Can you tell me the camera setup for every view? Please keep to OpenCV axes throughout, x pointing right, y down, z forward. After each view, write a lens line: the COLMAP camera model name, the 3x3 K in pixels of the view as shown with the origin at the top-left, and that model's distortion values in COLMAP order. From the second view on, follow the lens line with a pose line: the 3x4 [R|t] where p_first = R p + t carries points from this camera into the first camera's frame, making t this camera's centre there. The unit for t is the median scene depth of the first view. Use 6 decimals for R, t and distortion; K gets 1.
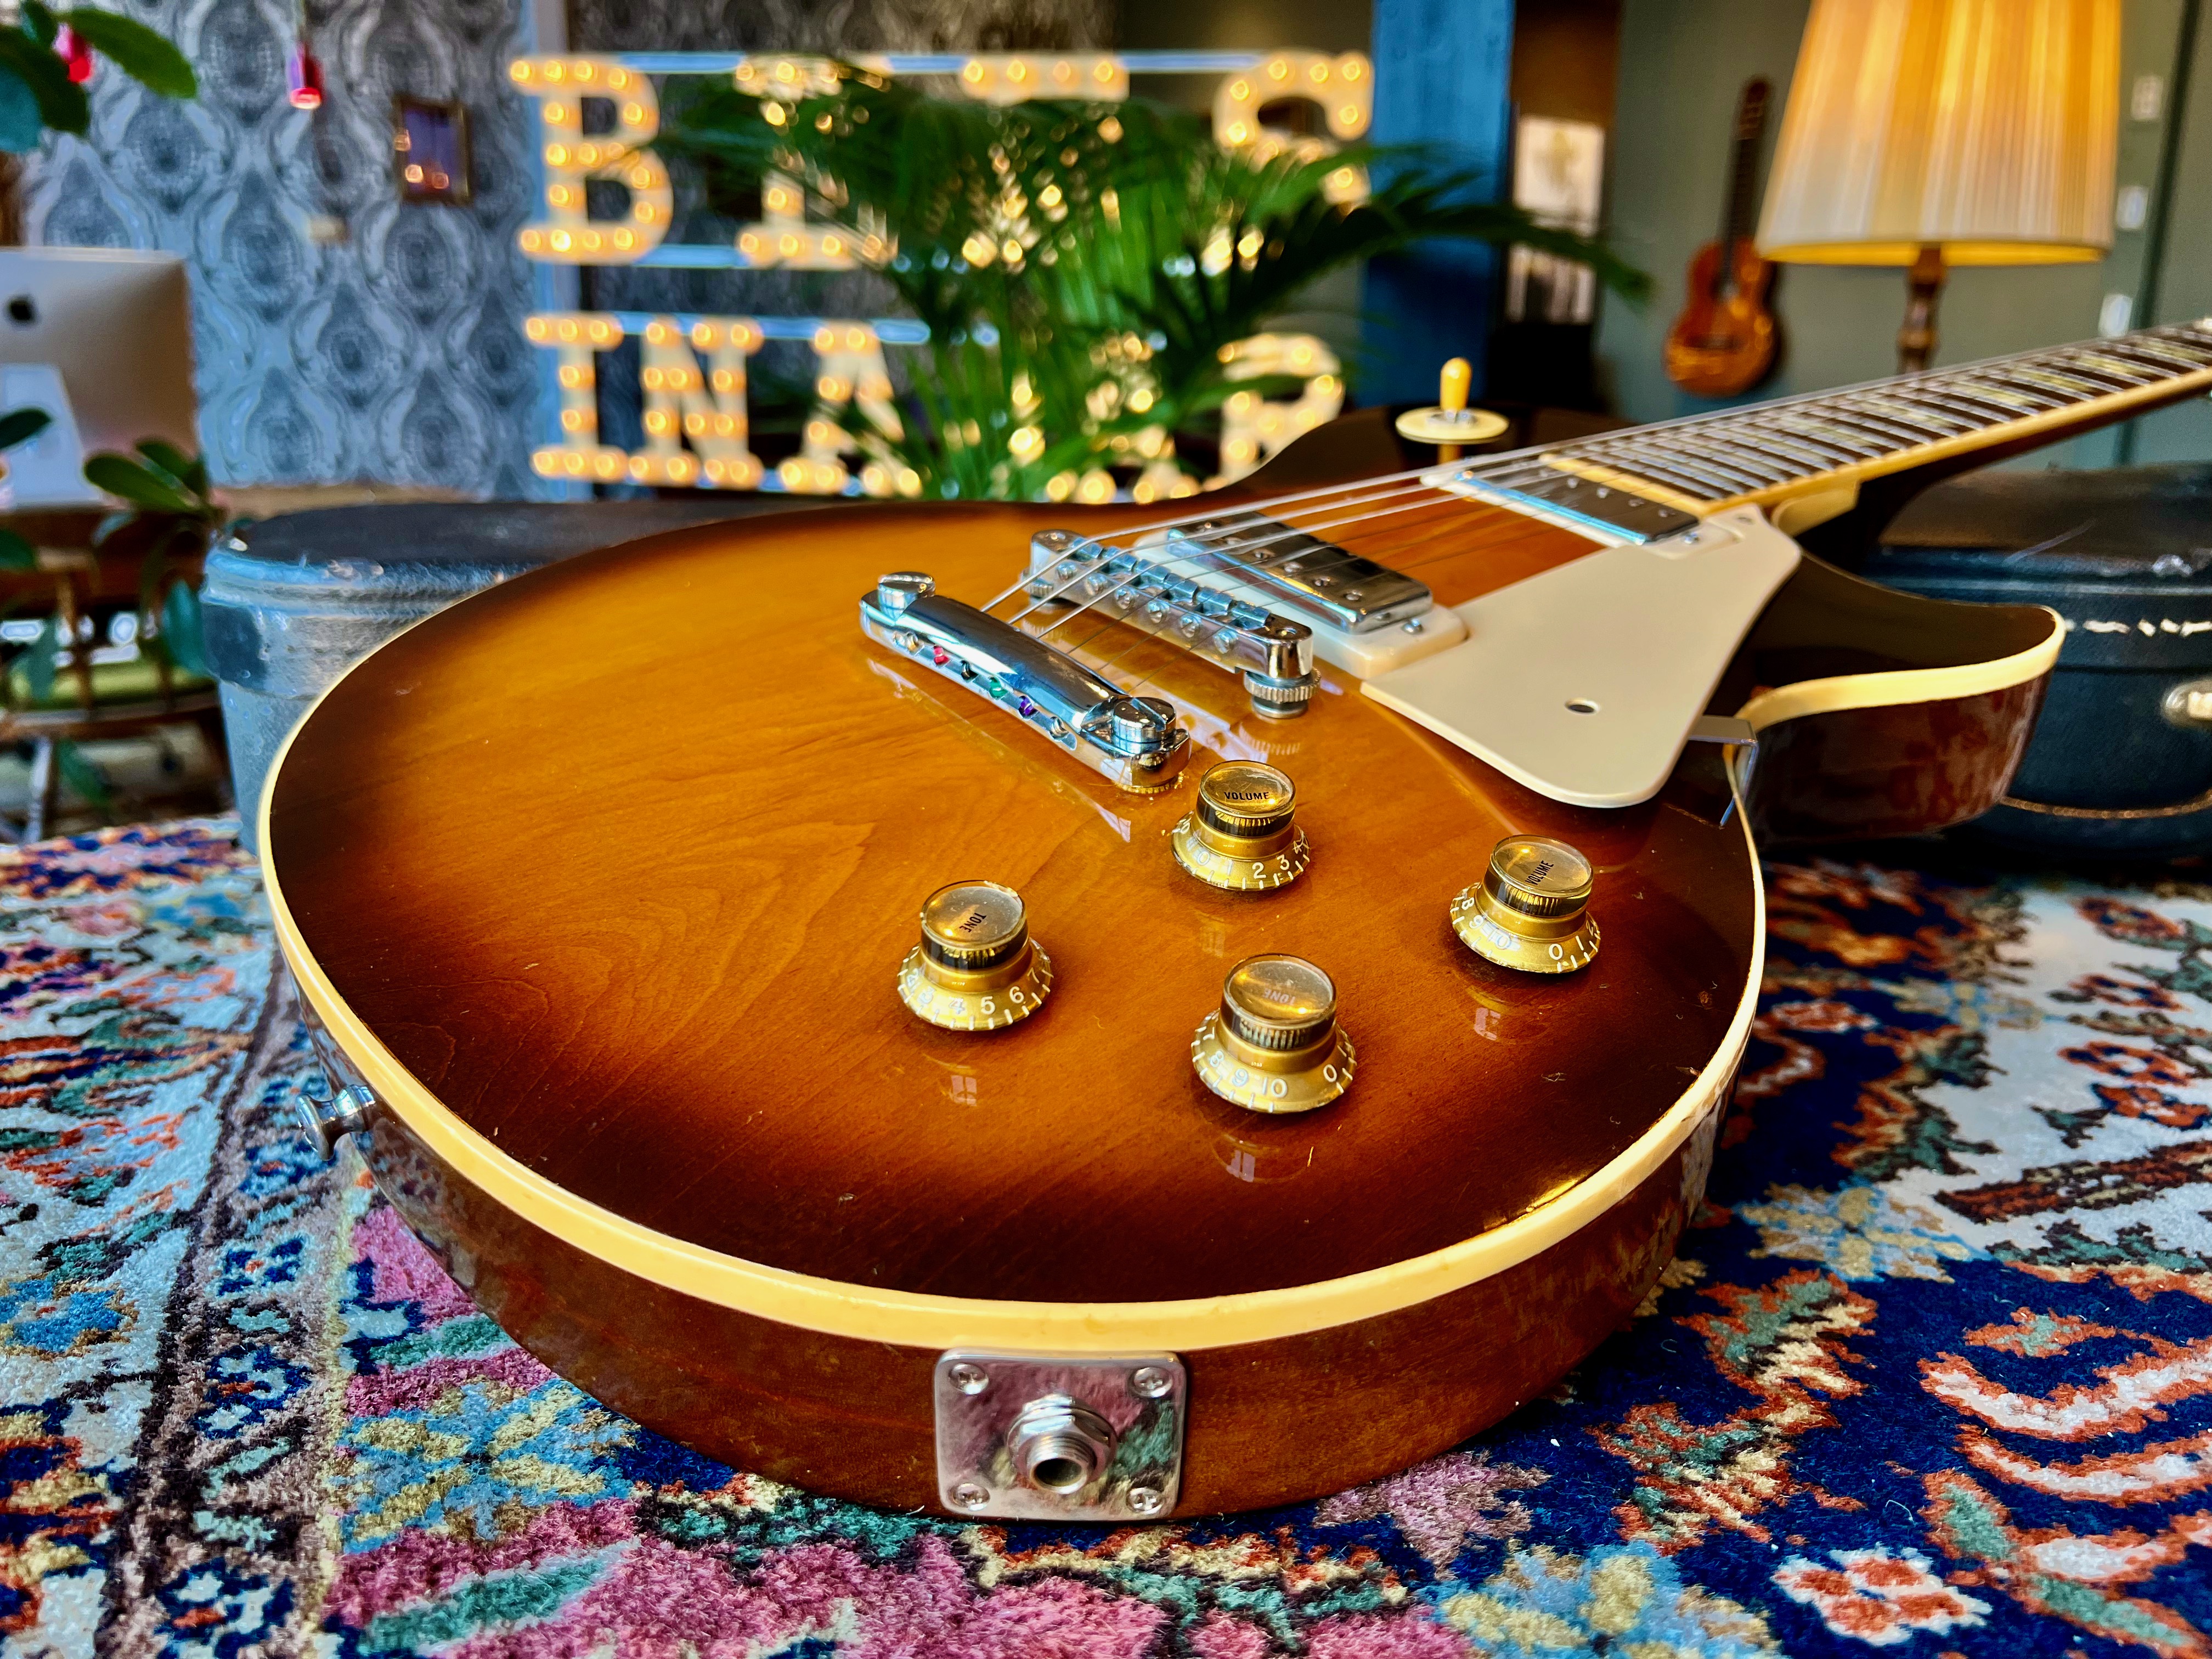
lens RADIAL K [[1872.0, 0, 1076.9], [0, 1872.0, 755.5], [0, 0, 1]] dist [0.019849, -0.062329]
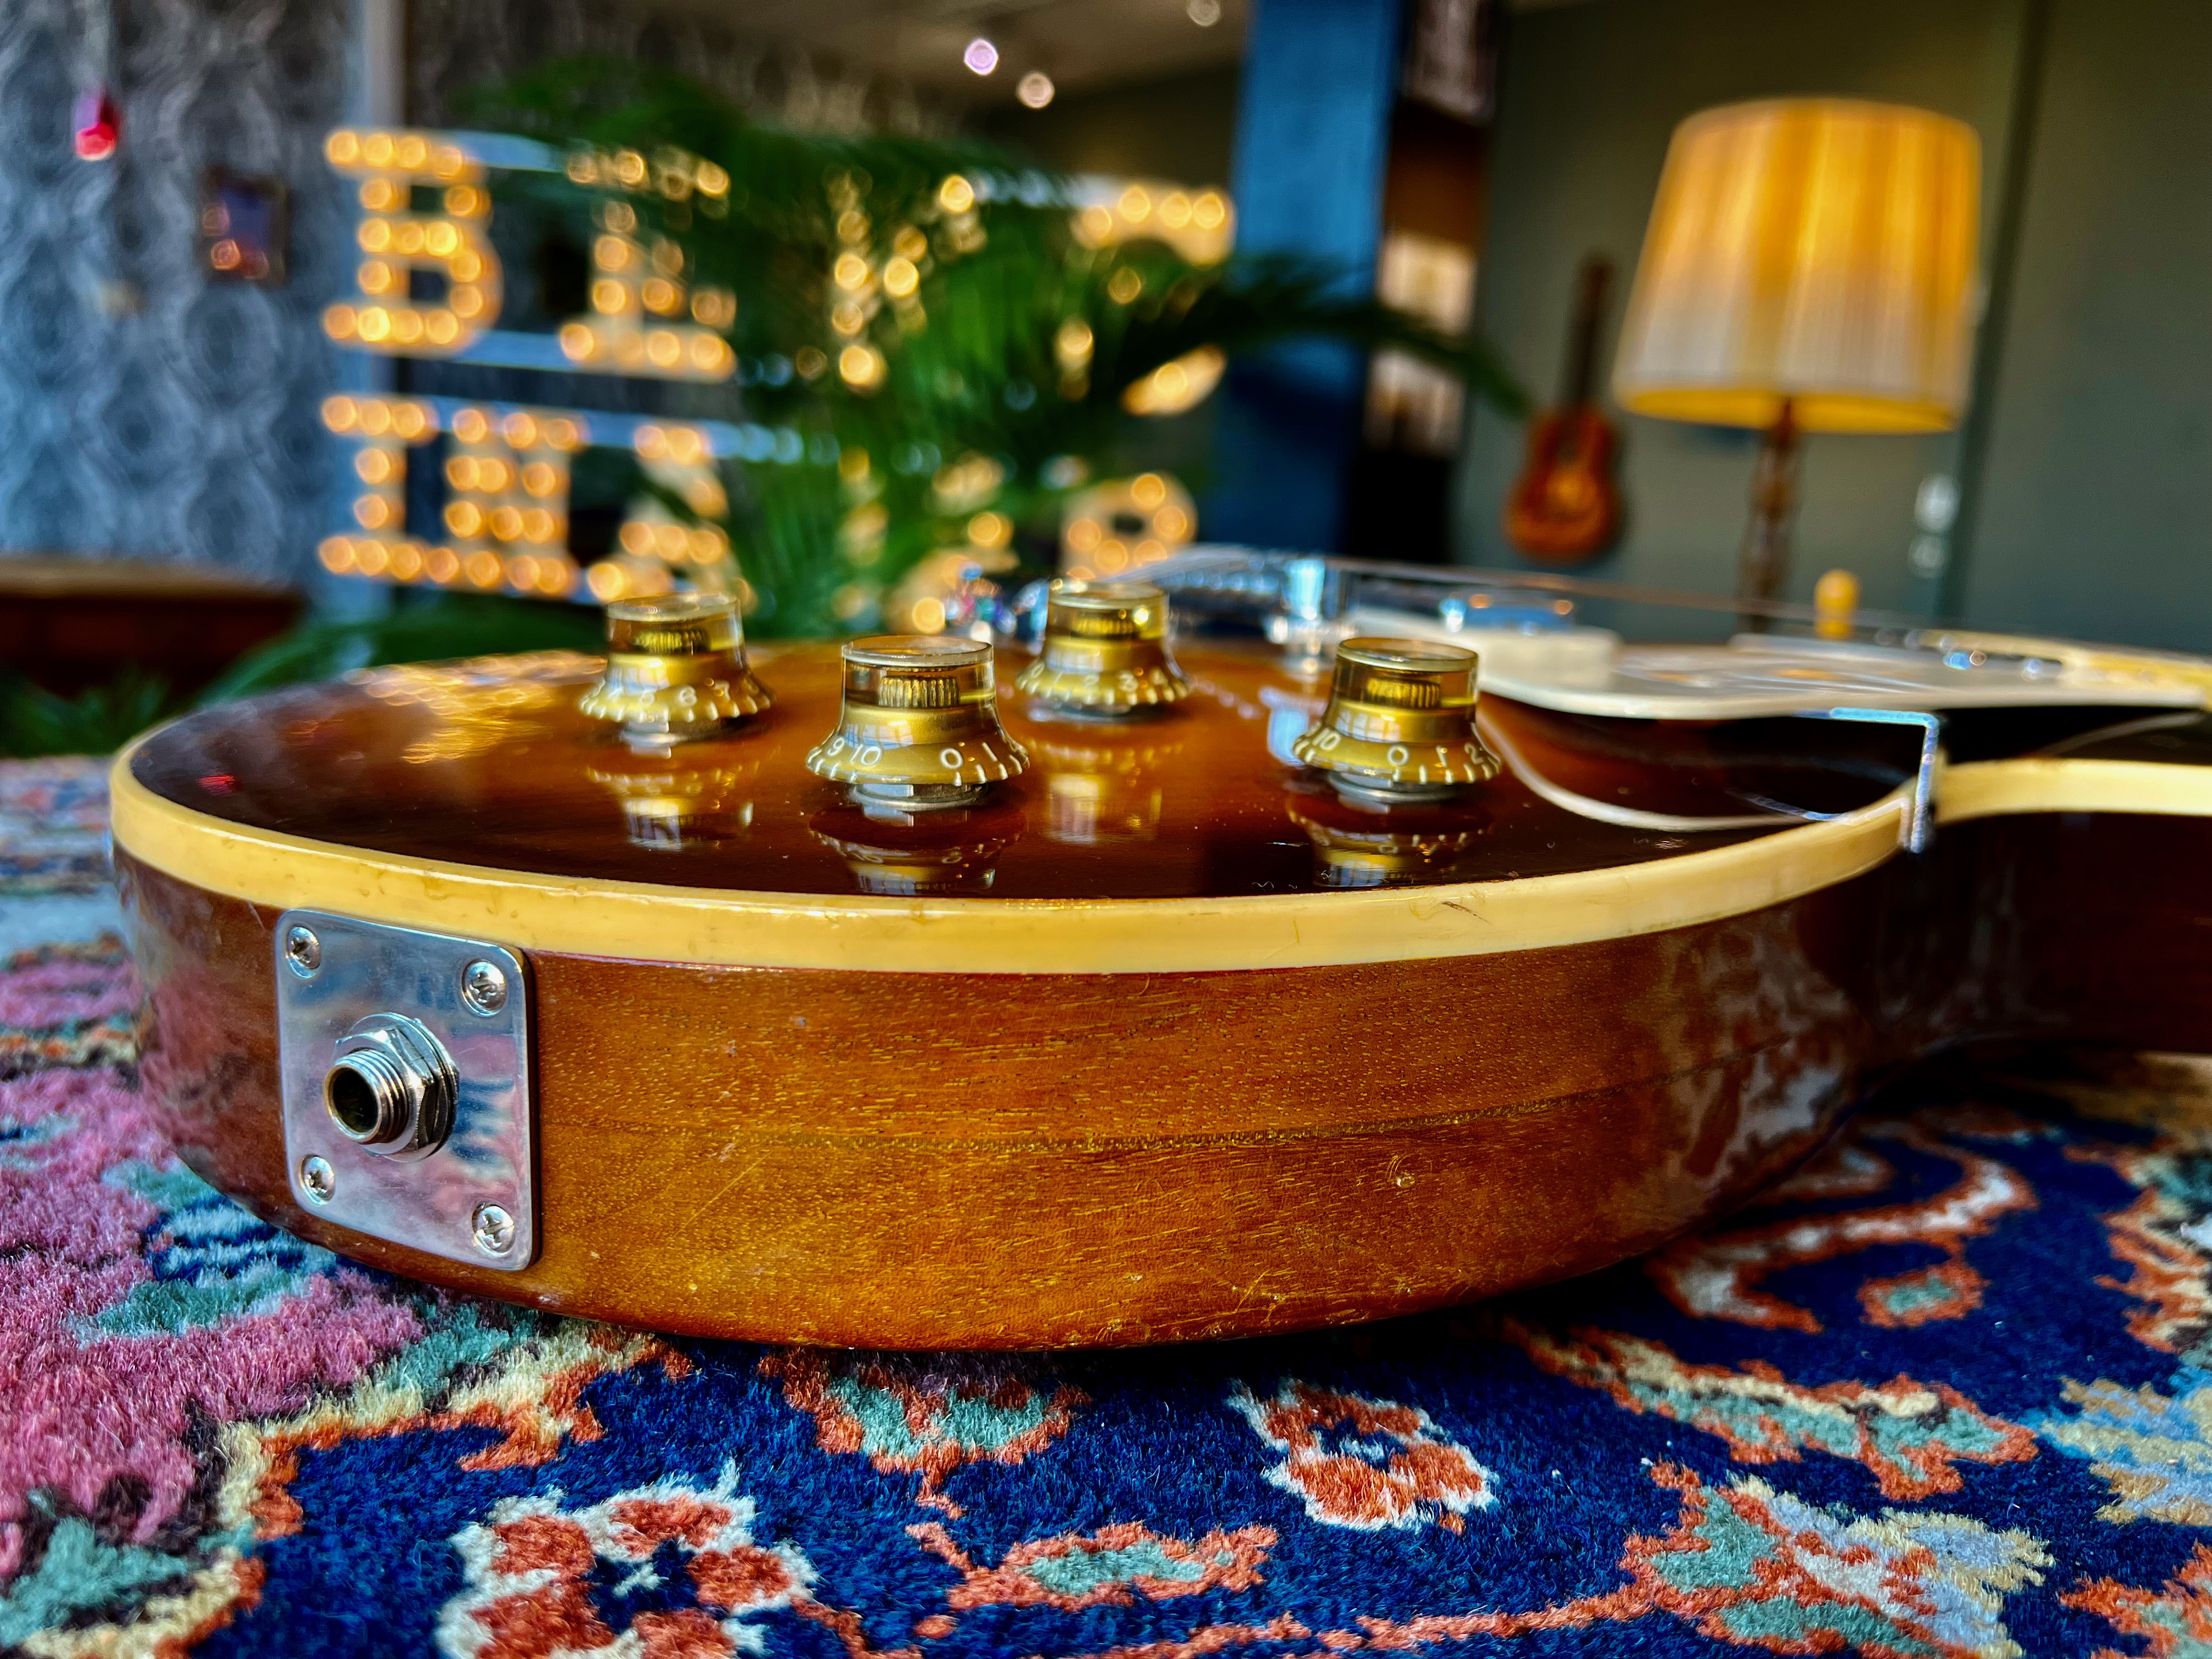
lens RADIAL K [[1872.0, 0, 1114.3], [0, 1872.0, 756.9], [0, 0, 1]] dist [0.019849, -0.062329]
pose [[0.992517, 0.049244, 0.111739, 0.007721], [-0.039778, 0.995551, -0.085416, 0.101070], [-0.115448, 0.080332, 0.990060, 0.461210]]
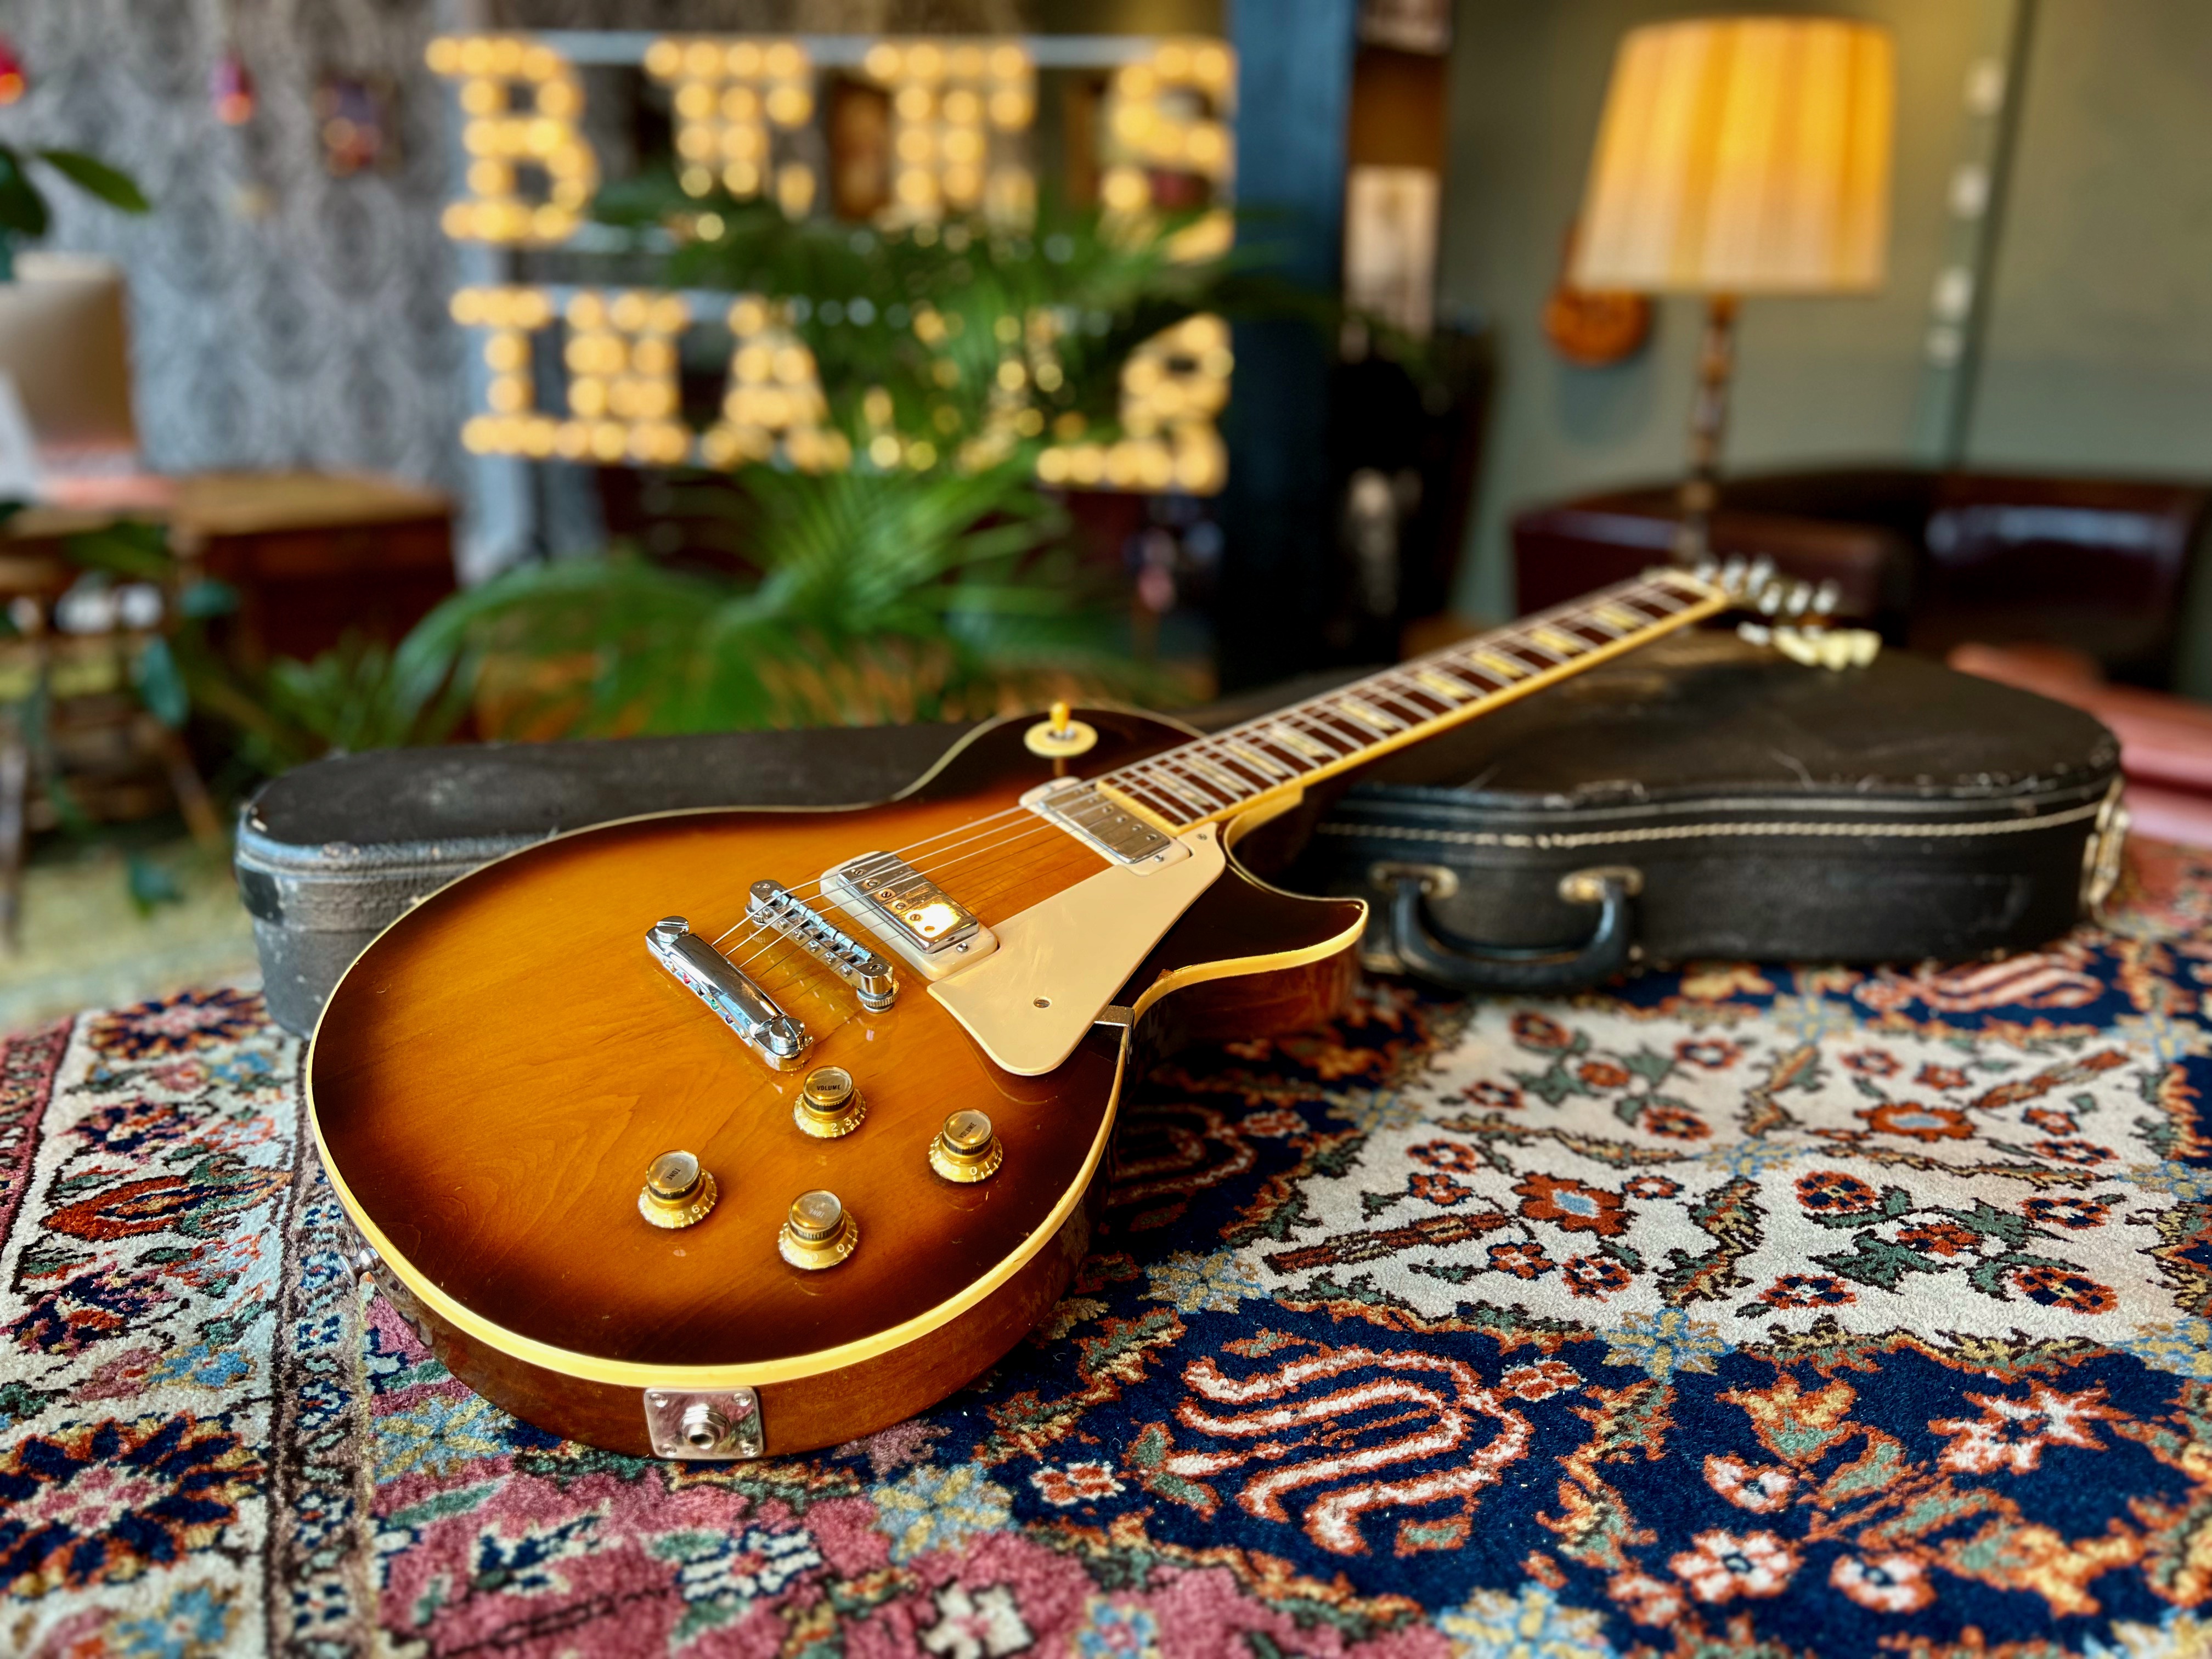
lens RADIAL K [[1872.0, 0, 1104.1], [0, 1872.0, 756.8], [0, 0, 1]] dist [0.019849, -0.062329]
pose [[0.999111, -0.014600, 0.039545, 0.245842], [0.012535, 0.998569, 0.051981, -0.337385], [-0.040248, -0.051439, 0.997865, -0.753394]]
